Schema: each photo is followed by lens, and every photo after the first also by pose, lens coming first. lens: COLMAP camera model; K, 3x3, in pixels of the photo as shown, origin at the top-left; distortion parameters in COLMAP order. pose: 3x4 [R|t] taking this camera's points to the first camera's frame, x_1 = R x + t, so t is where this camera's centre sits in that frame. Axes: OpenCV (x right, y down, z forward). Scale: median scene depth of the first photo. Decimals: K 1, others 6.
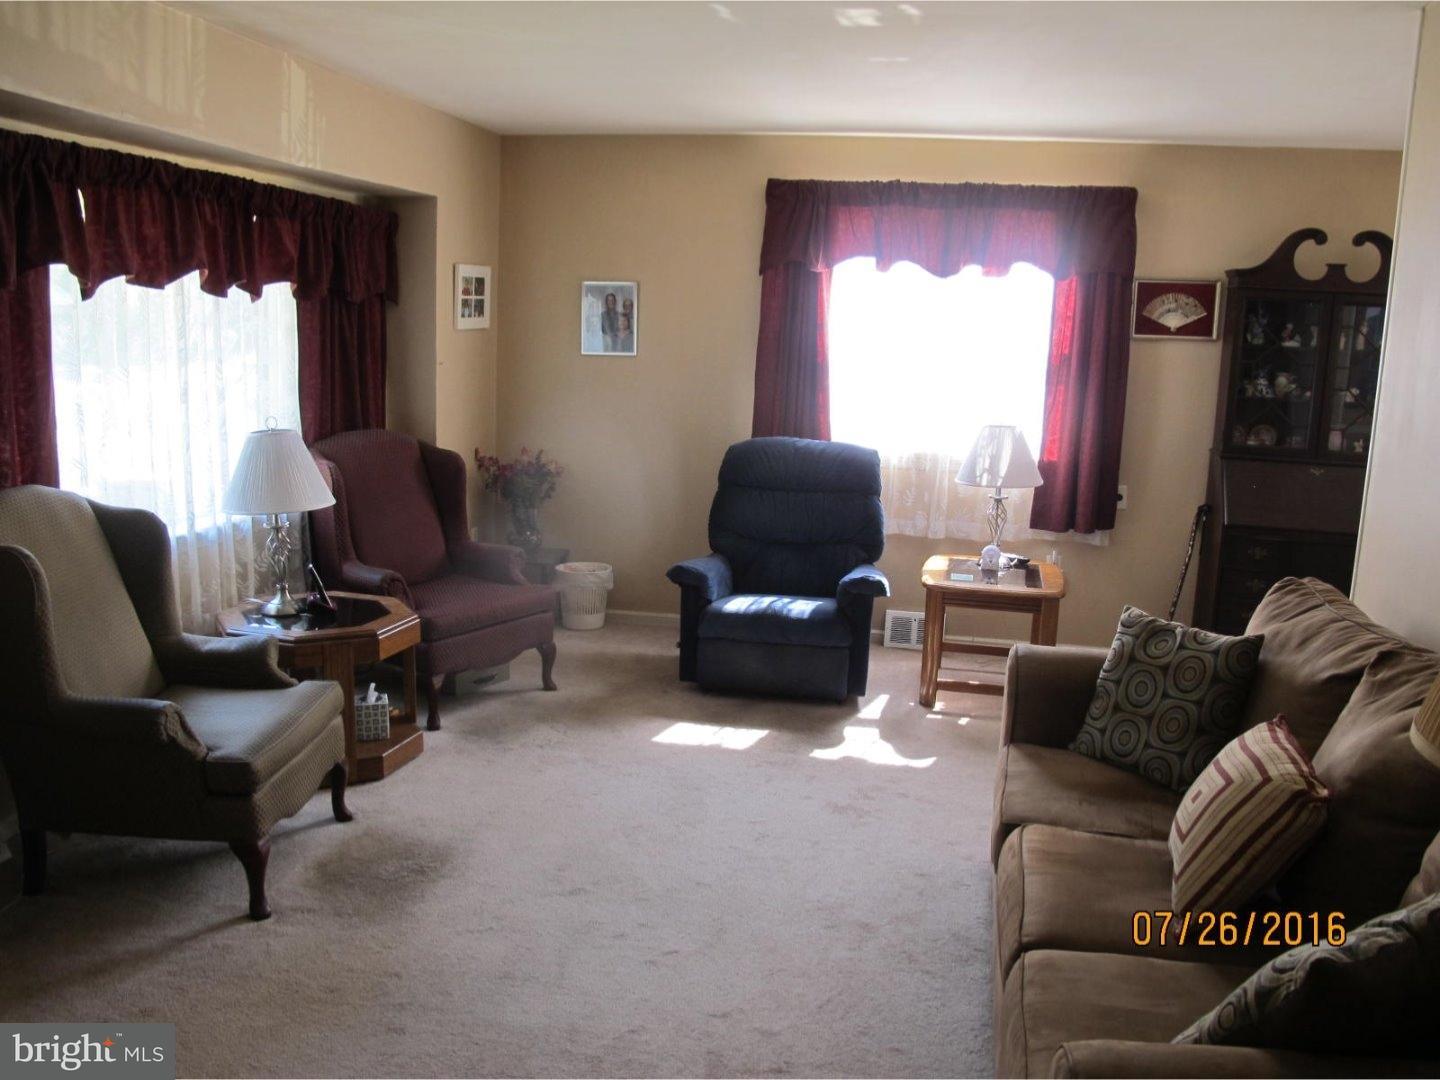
lens RADIAL K [[1214.4, 0, 720.0], [0, 1214.4, 540.0], [0, 0, 1]] dist [-0.143606, 0.109065]
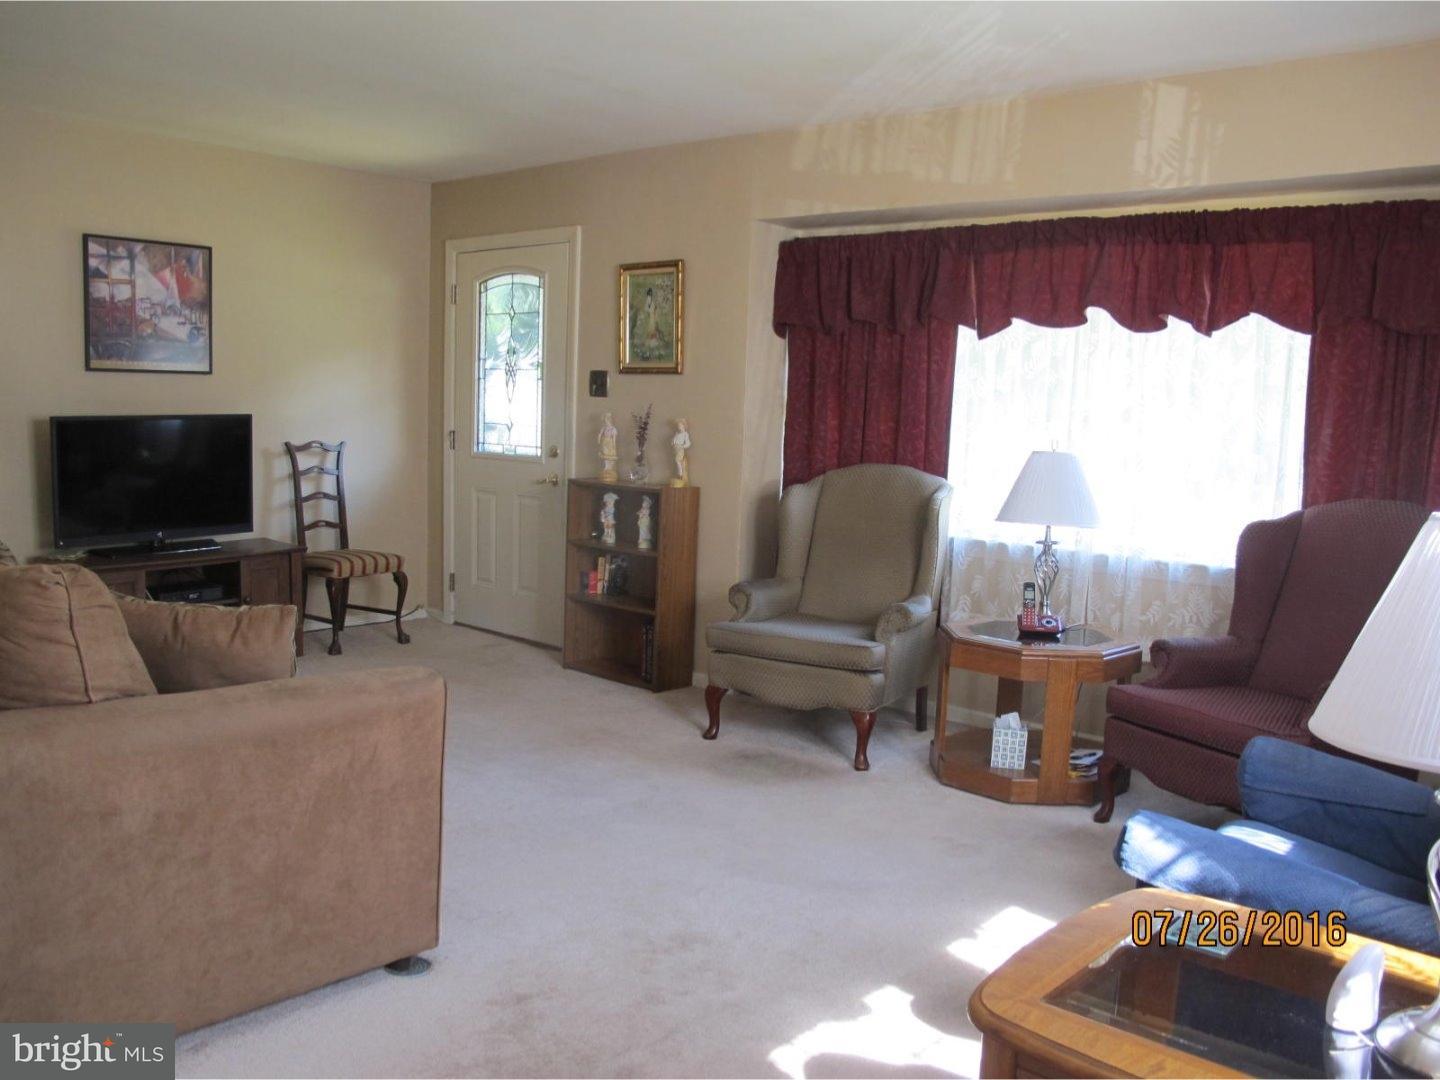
lens RADIAL K [[1214.4, 0, 720.0], [0, 1214.4, 540.0], [0, 0, 1]] dist [-0.143606, 0.109065]
pose [[-0.507180, 0.012381, -0.861751, 0.659011], [-0.227043, 0.962657, 0.147456, -0.101341], [0.831396, 0.270441, -0.485429, 1.248646]]
